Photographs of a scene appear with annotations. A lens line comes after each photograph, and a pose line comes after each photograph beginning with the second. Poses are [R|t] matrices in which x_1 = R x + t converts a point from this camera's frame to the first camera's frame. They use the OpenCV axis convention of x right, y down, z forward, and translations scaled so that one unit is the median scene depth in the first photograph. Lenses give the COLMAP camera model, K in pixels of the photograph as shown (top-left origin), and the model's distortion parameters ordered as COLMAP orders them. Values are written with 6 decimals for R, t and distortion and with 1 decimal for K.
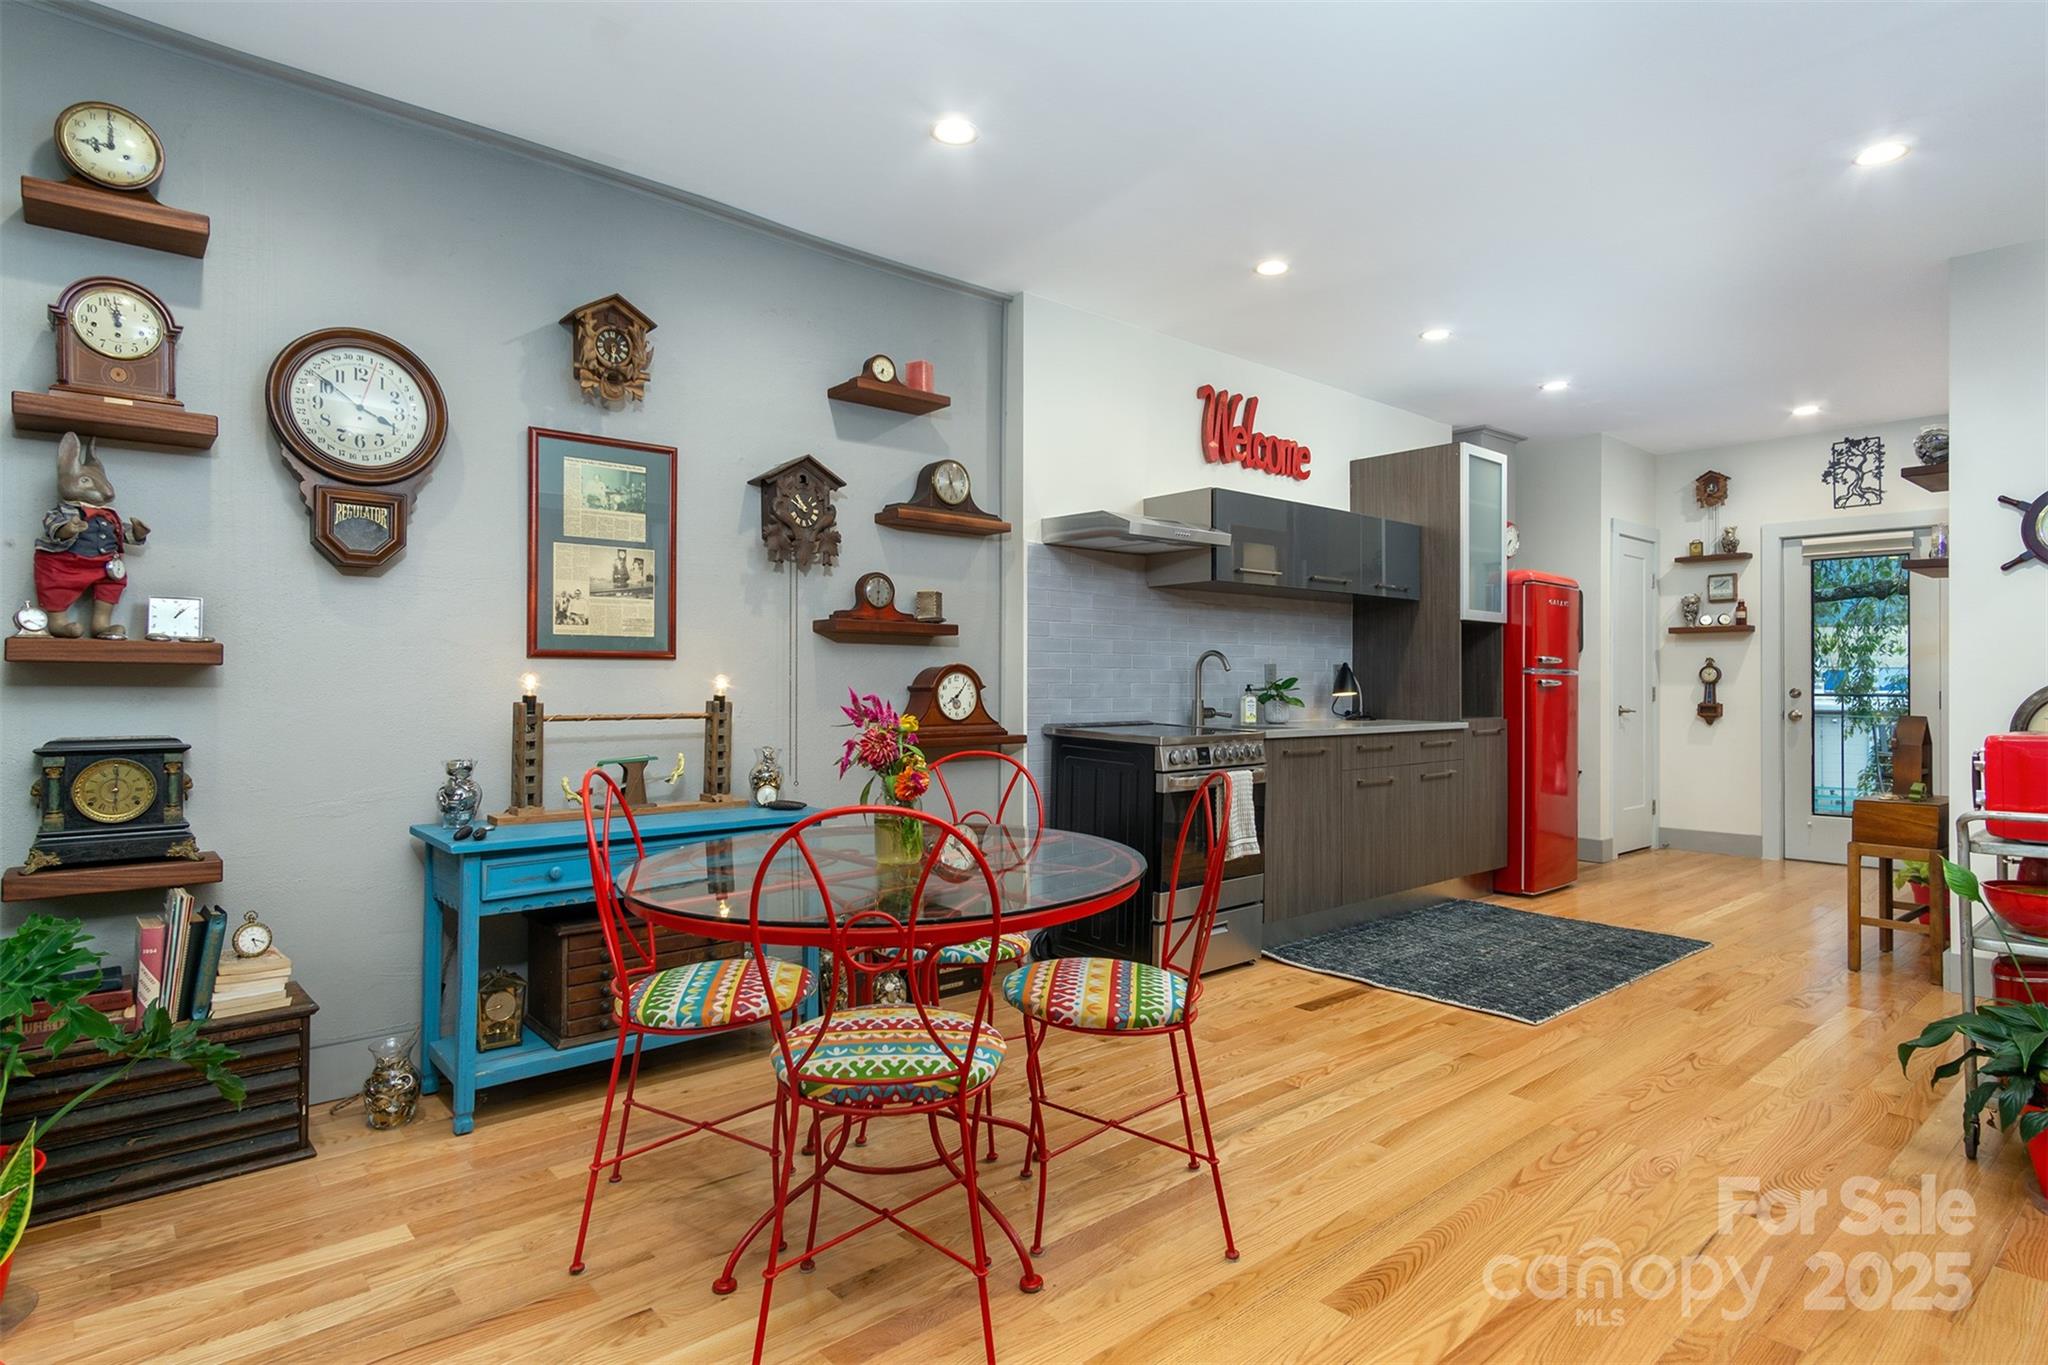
lens RADIAL K [[1077.1, 0, 1017.8], [0, 1077.1, 683.4], [0, 0, 1]] dist [0.002866, 0.001547]
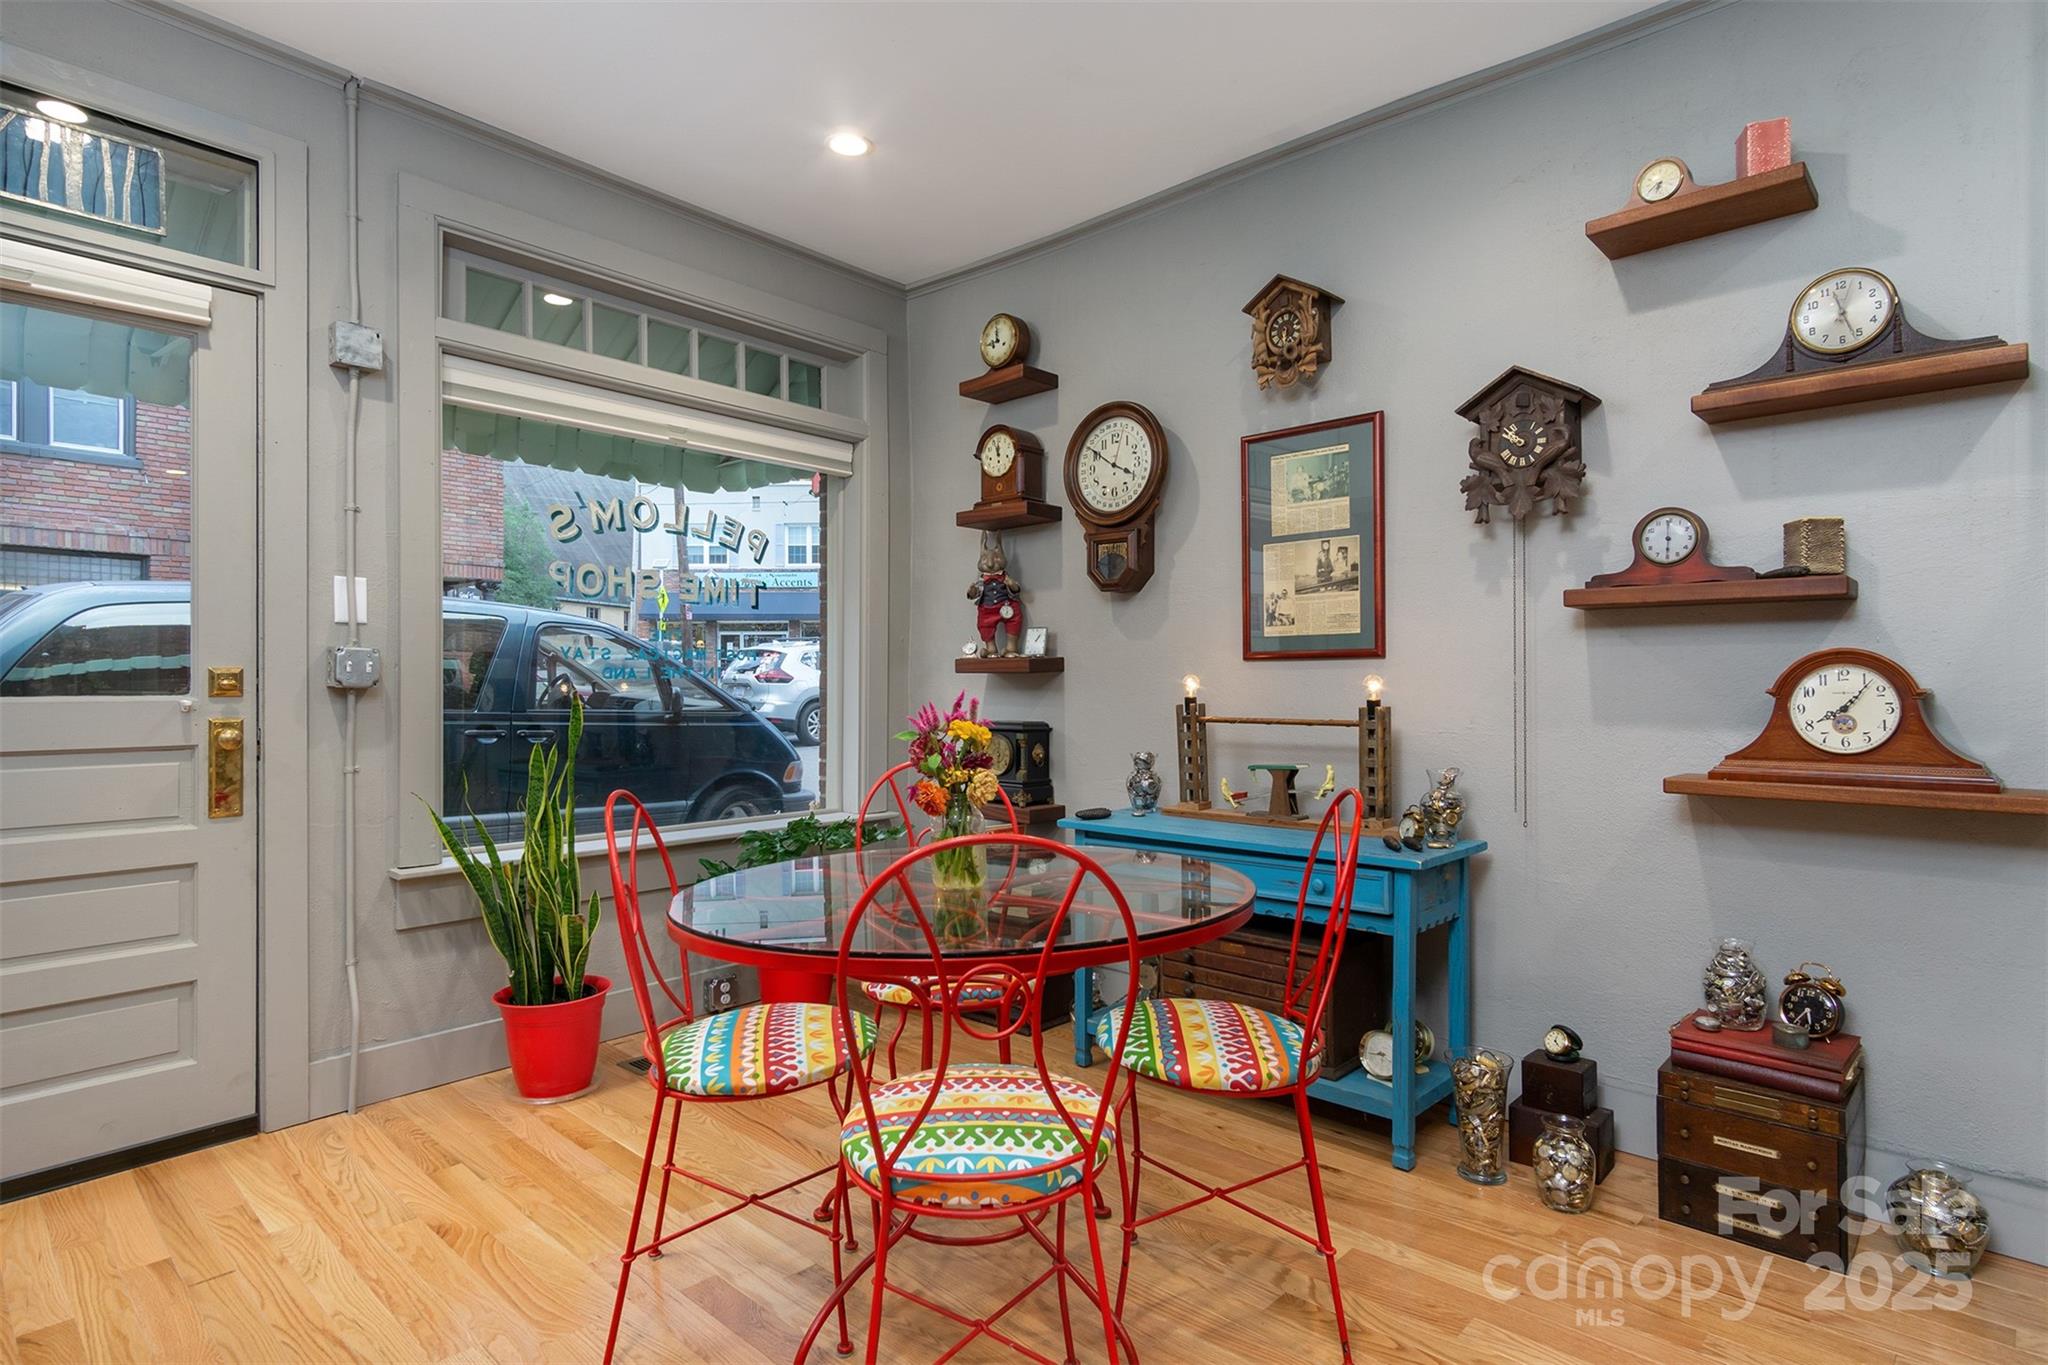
lens RADIAL K [[1077.1, 0, 1017.8], [0, 1077.1, 683.4], [0, 0, 1]] dist [0.002866, 0.001547]
pose [[0.099469, -0.002883, -0.995036, 0.515323], [0.001848, 0.999995, -0.002712, 0.000265], [0.995039, -0.001569, 0.099474, 0.635568]]
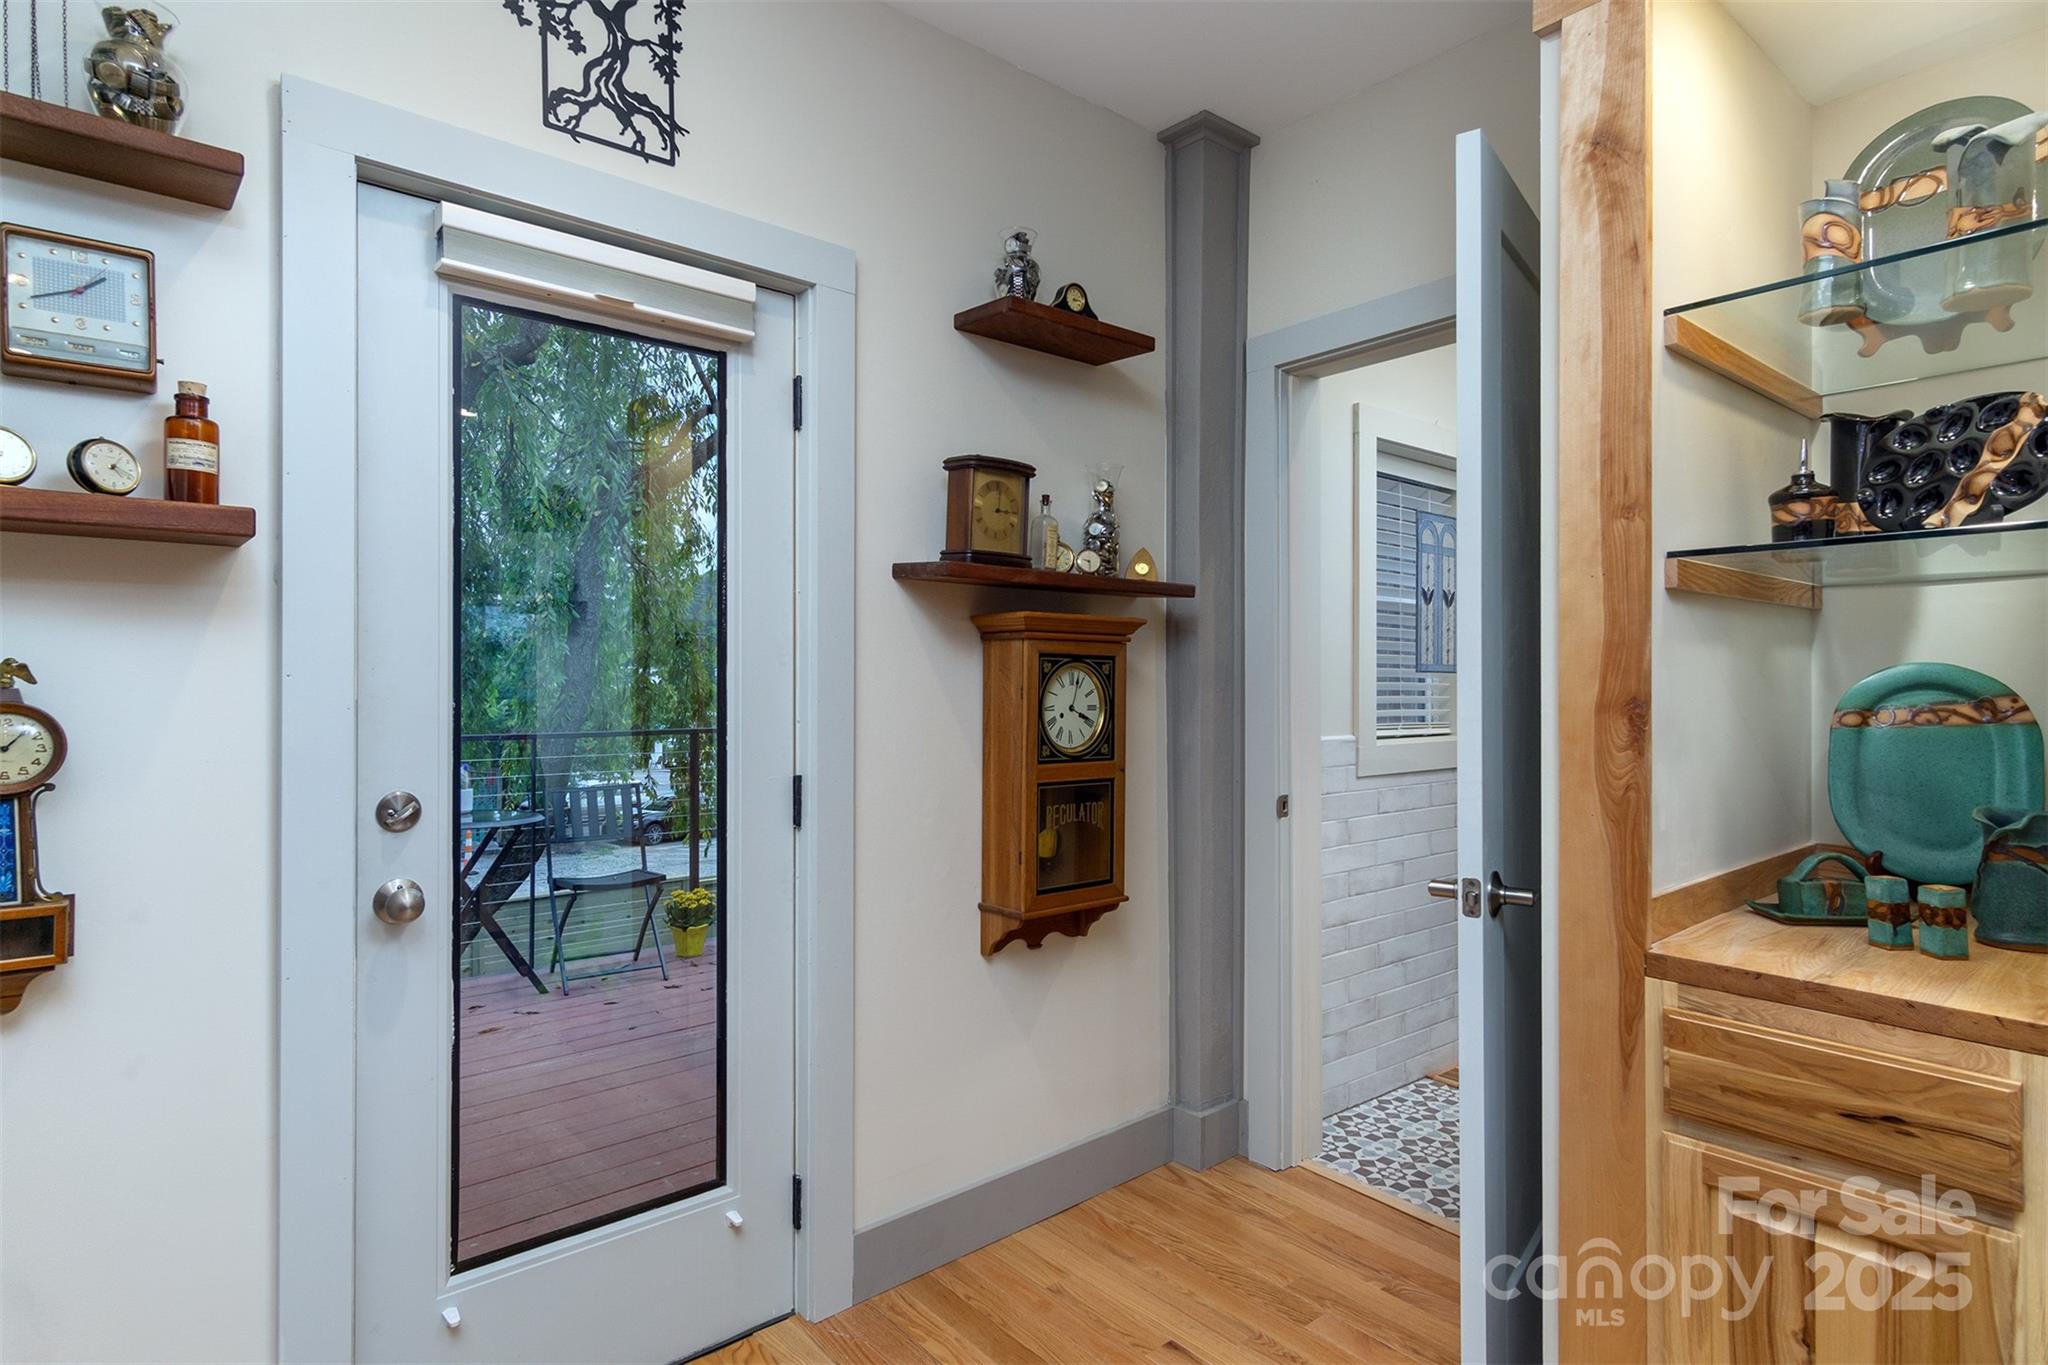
lens RADIAL K [[1071.2, 0, 1028.8], [0, 1071.2, 678.2], [0, 0, 1]] dist [0.000790, 0.003049]
pose [[0.012566, 0.003213, 0.999916, 0.950794], [-0.002298, 0.999992, -0.003184, -0.042183], [-0.999918, -0.002258, 0.012573, 1.702236]]
